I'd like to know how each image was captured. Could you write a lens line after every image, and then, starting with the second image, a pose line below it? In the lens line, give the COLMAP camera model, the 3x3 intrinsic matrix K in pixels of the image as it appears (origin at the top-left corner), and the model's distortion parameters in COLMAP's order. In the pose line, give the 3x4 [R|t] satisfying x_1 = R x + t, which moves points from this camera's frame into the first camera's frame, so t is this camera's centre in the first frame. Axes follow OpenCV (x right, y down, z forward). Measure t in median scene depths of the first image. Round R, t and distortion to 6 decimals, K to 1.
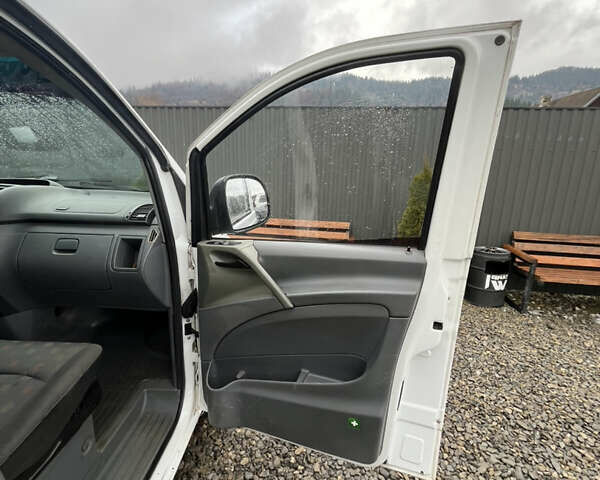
lens RADIAL K [[321.6, 0, 300.0], [0, 321.6, 240.0], [0, 0, 1]] dist [-0.001255, -0.001058]
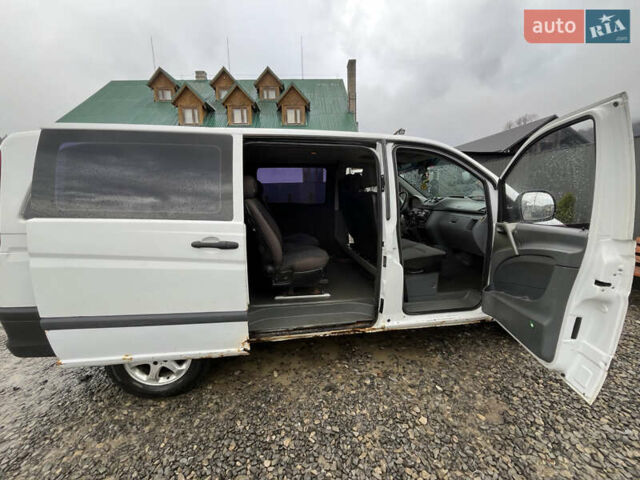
lens RADIAL K [[254.1, 0, 320.0], [0, 254.1, 240.0], [0, 0, 1]] dist [-0.000508, -0.000117]
pose [[0.181533, 0.146322, -0.972438, 1.067346], [-0.201442, 0.973432, 0.108867, 0.165495], [0.962531, 0.176127, 0.206186, -0.427156]]
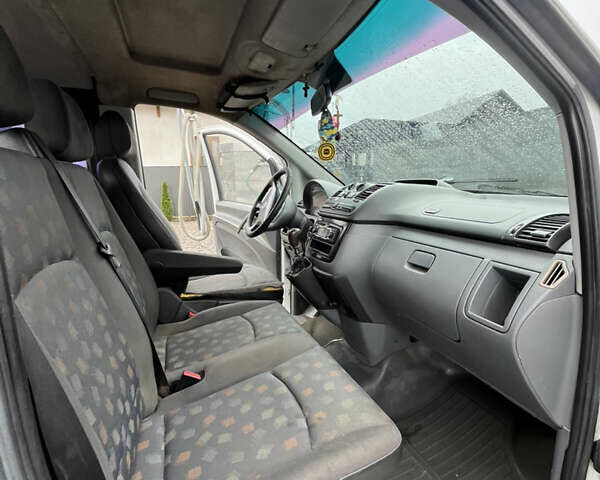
lens RADIAL K [[321.6, 0, 300.0], [0, 321.6, 240.0], [0, 0, 1]] dist [-0.001255, -0.001058]
pose [[0.371312, 0.128918, -0.919515, -0.159285], [-0.189185, 0.980044, 0.061009, -0.020778], [0.909030, 0.151305, 0.388292, 0.451097]]
